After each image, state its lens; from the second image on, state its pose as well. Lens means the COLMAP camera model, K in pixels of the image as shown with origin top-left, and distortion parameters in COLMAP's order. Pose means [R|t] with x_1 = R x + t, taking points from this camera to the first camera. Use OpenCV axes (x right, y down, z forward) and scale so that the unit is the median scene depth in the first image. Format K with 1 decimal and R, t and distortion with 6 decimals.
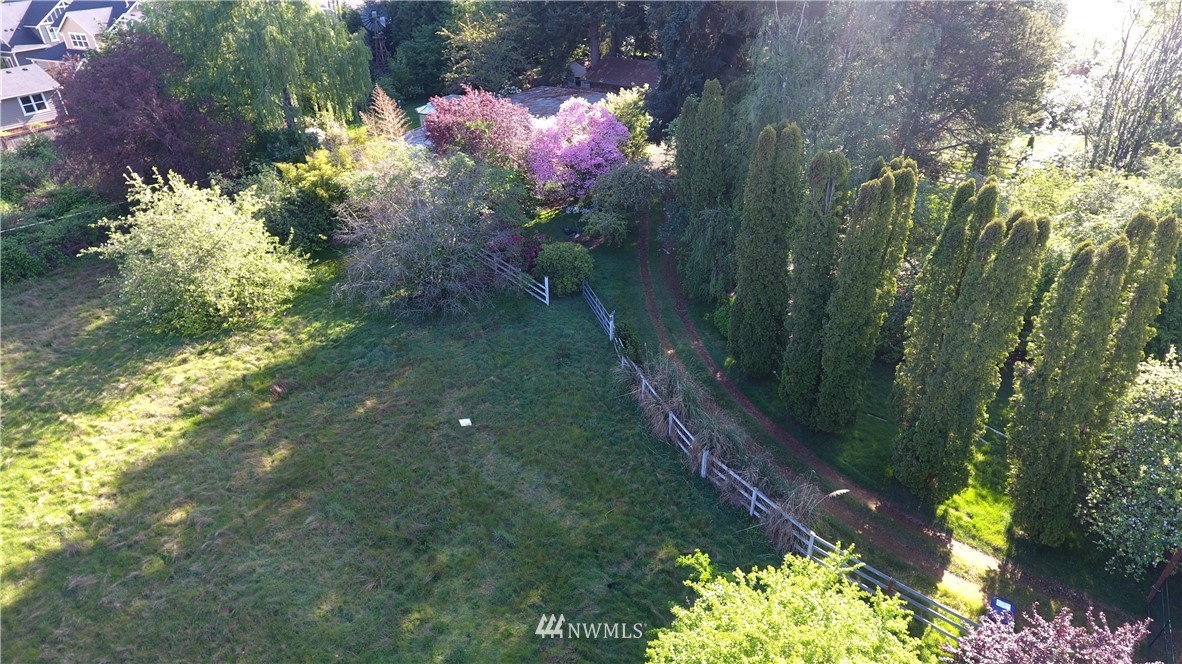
lens RADIAL K [[689.9, 0, 604.6], [0, 689.9, 329.4], [0, 0, 1]] dist [-0.003342, -0.001559]
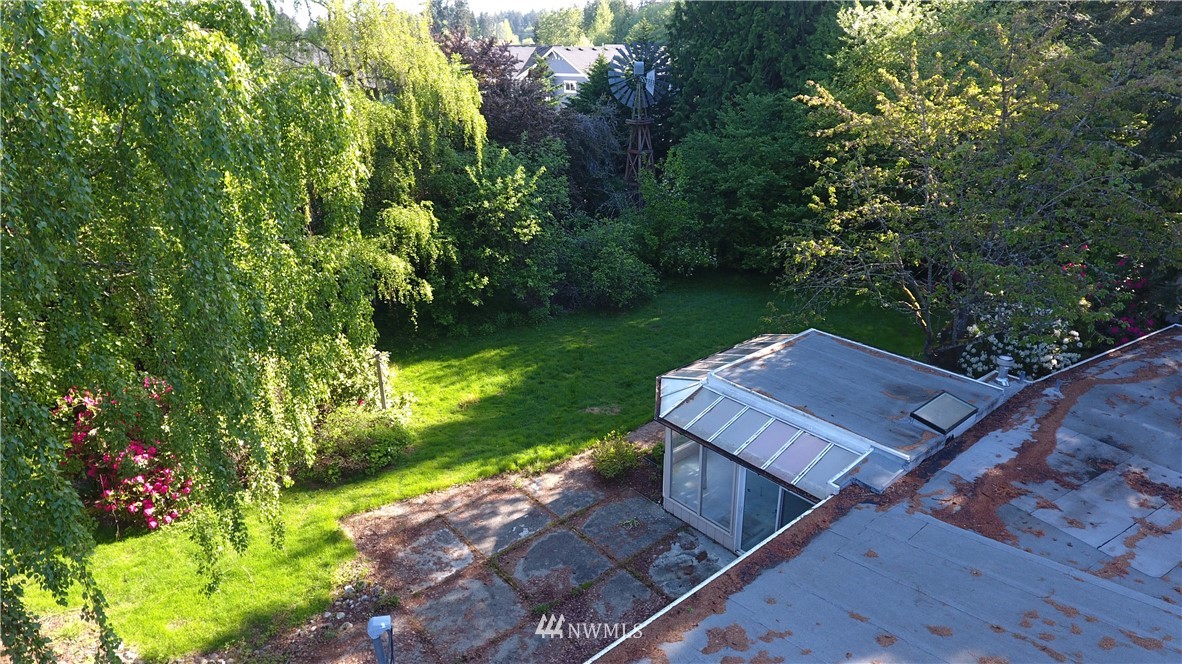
lens RADIAL K [[689.9, 0, 604.6], [0, 689.9, 329.4], [0, 0, 1]] dist [-0.003342, -0.001559]
pose [[0.910353, 0.162549, -0.380573, -0.195132], [-0.217814, 0.970145, -0.106661, -0.295130], [0.351874, 0.179993, 0.918579, 0.739478]]
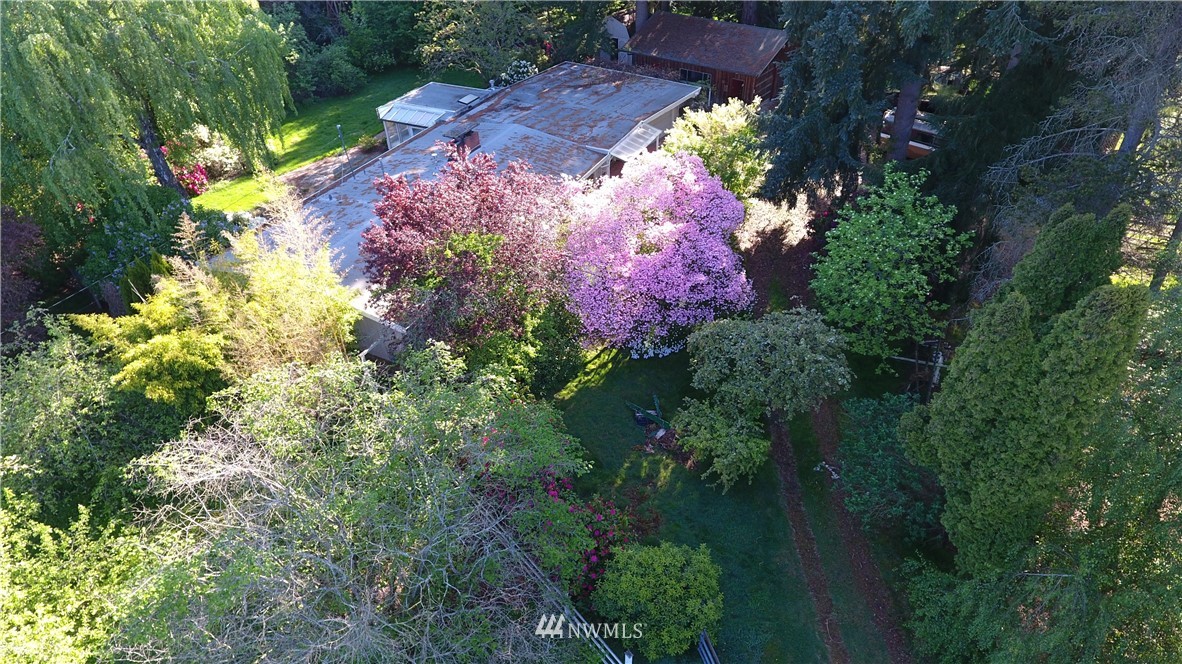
lens RADIAL K [[689.9, 0, 604.6], [0, 689.9, 329.4], [0, 0, 1]] dist [-0.003342, -0.001559]
pose [[0.999989, -0.001288, -0.004513, -0.052958], [0.001833, 0.992395, 0.123082, -0.184264], [0.004321, -0.123088, 0.992386, 0.311888]]
